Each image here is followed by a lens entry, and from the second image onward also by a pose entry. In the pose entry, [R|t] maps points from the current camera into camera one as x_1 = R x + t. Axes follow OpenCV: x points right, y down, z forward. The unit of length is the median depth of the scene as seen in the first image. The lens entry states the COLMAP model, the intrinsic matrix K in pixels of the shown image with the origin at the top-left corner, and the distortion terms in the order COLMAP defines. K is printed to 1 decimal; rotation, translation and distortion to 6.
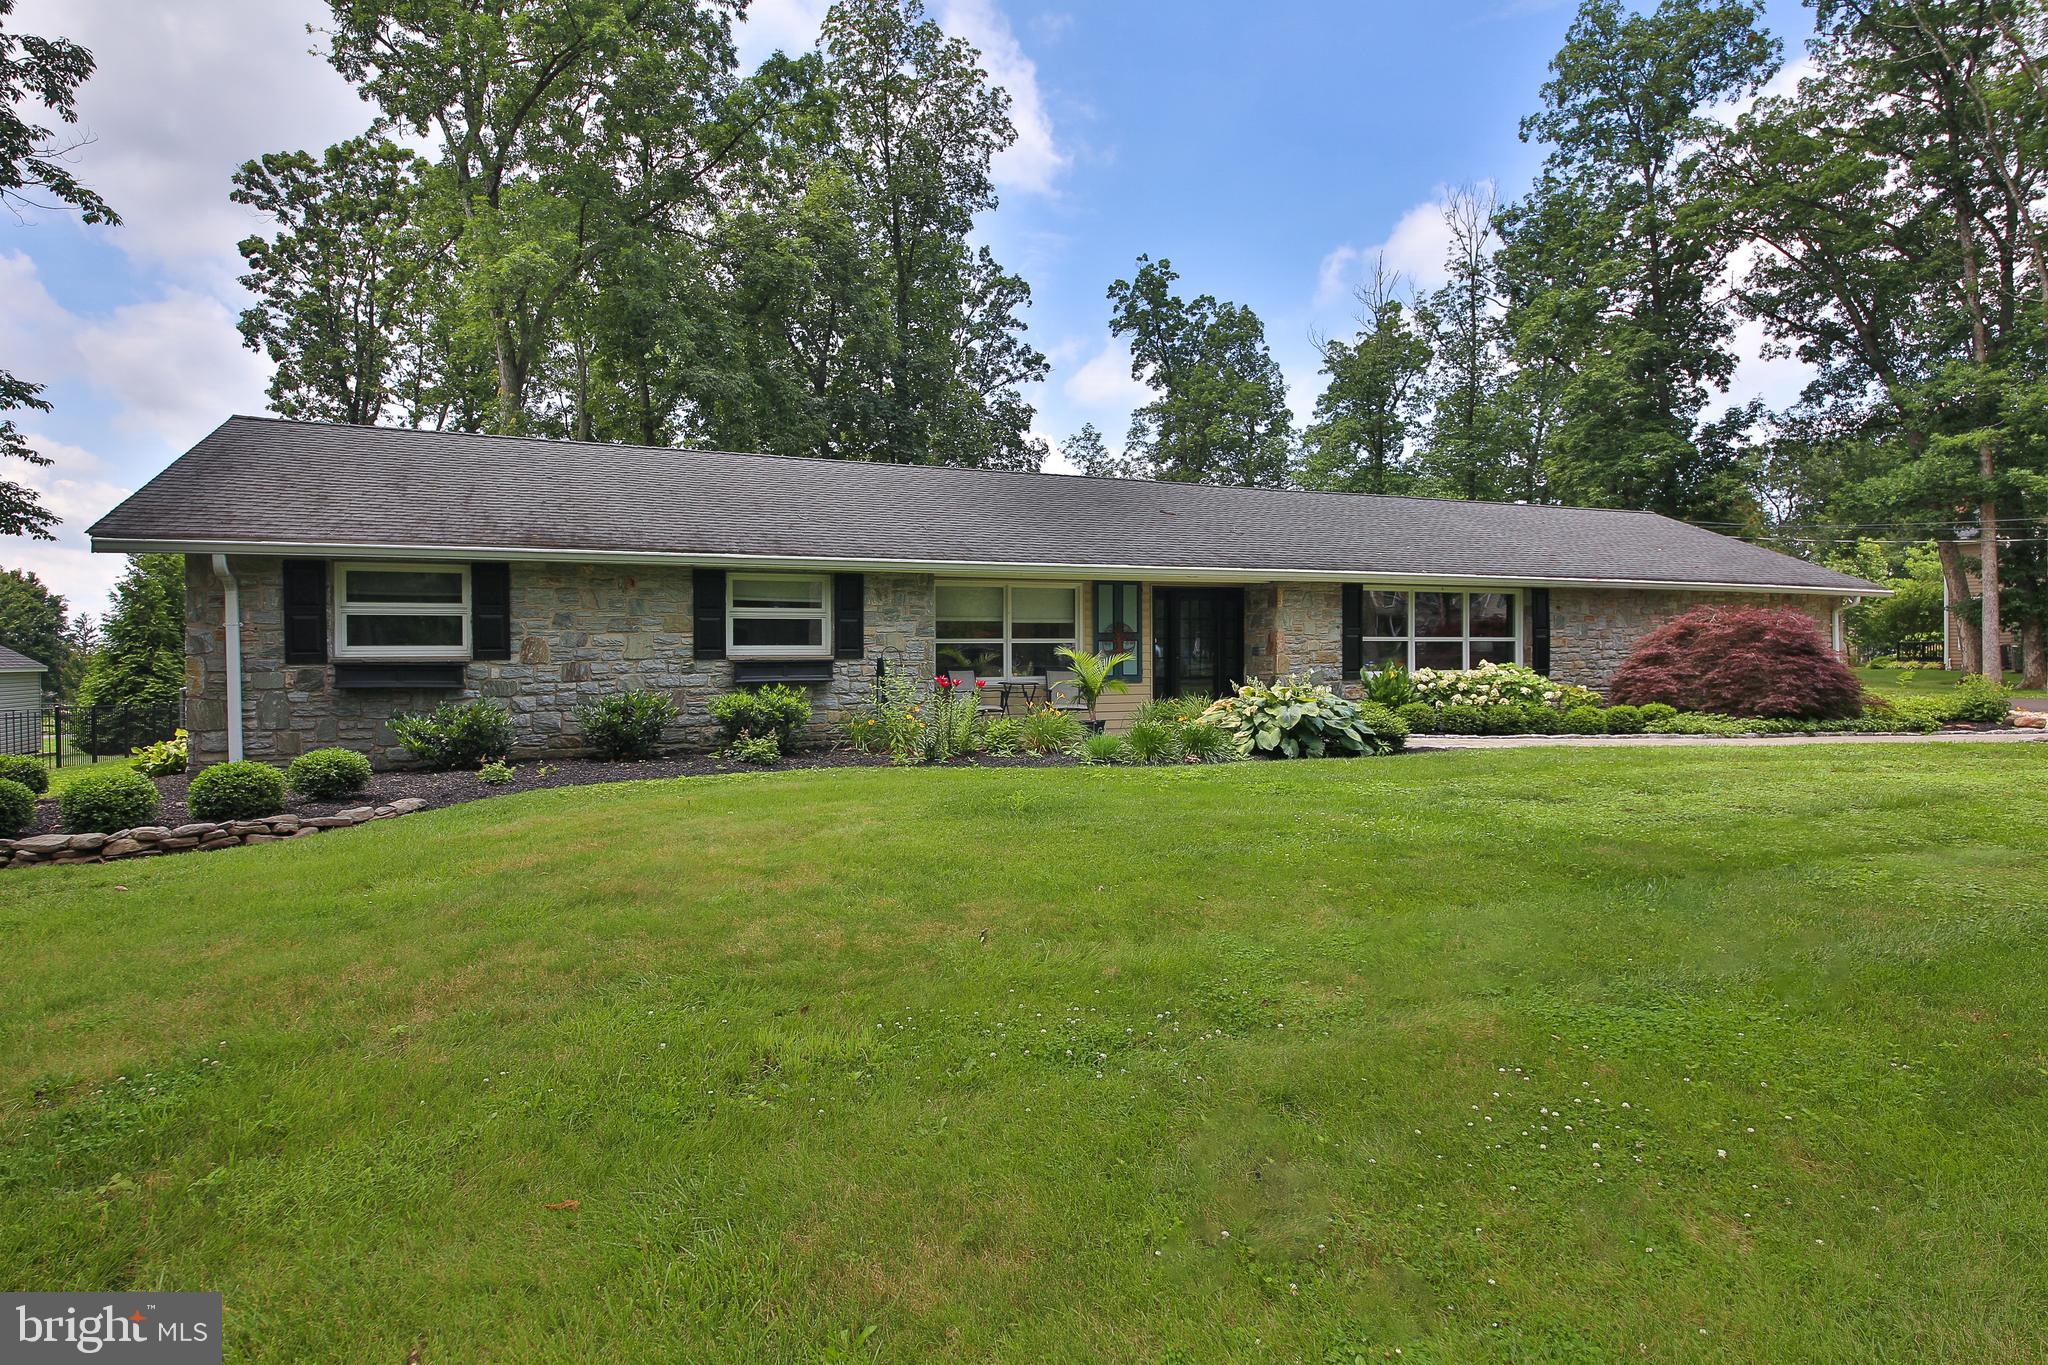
lens RADIAL K [[1062.3, 0, 976.9], [0, 1062.3, 672.4], [0, 0, 1]] dist [0.018415, -0.001327]
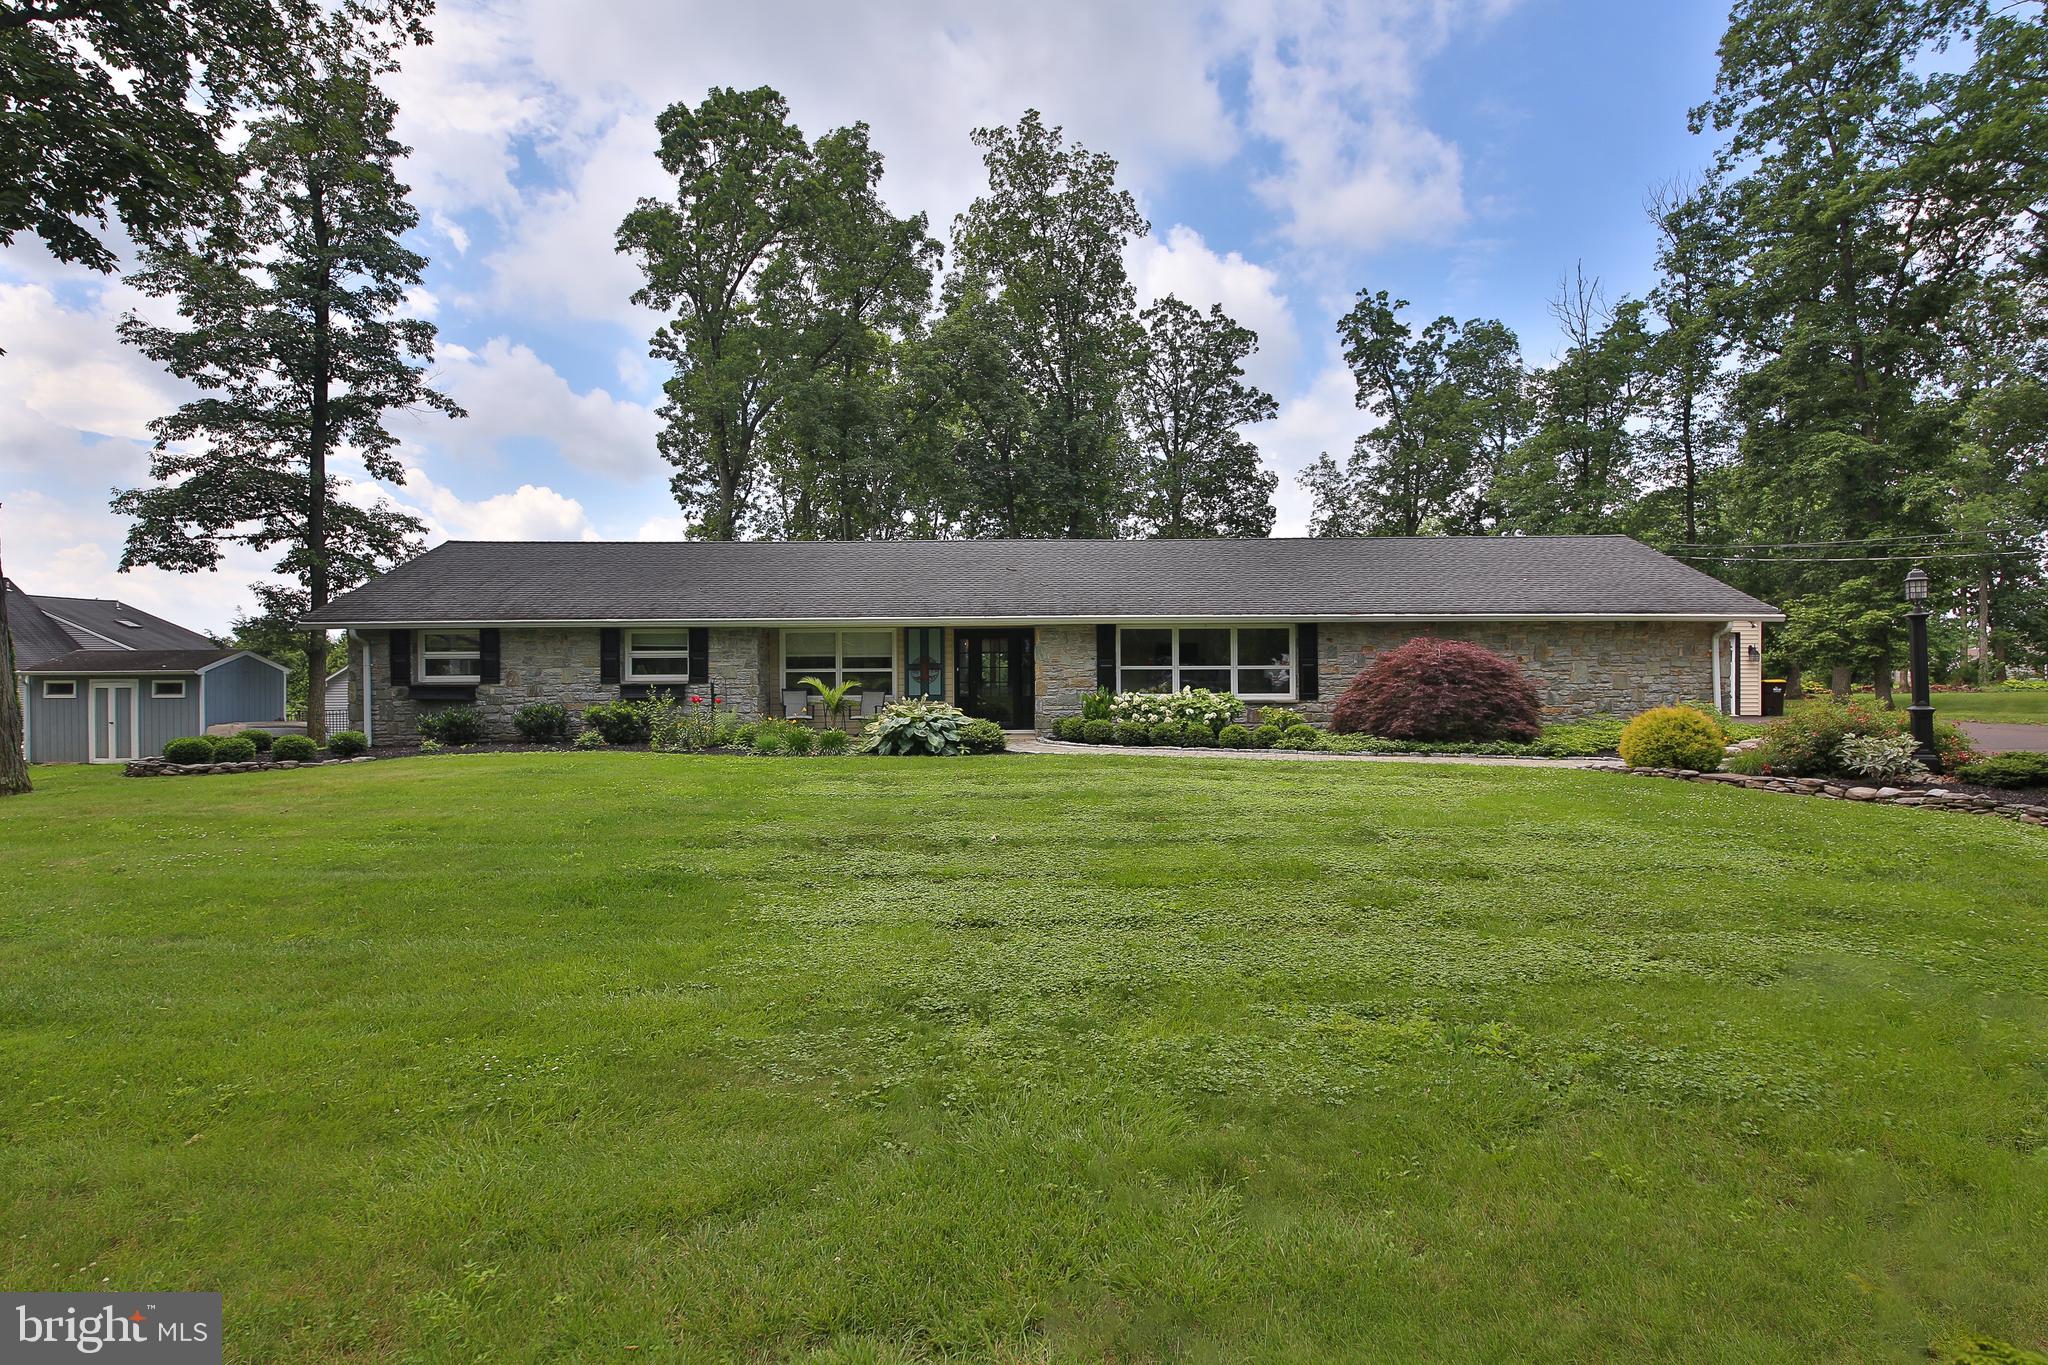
lens RADIAL K [[1020.7, 0, 1031.6], [0, 1020.7, 677.4], [0, 0, 1]] dist [0.015972, -0.000577]
pose [[0.919791, 0.004557, -0.392382, 0.398263], [-0.006555, 0.999971, -0.003752, -0.008357], [0.392353, 0.006023, 0.919795, -0.079245]]
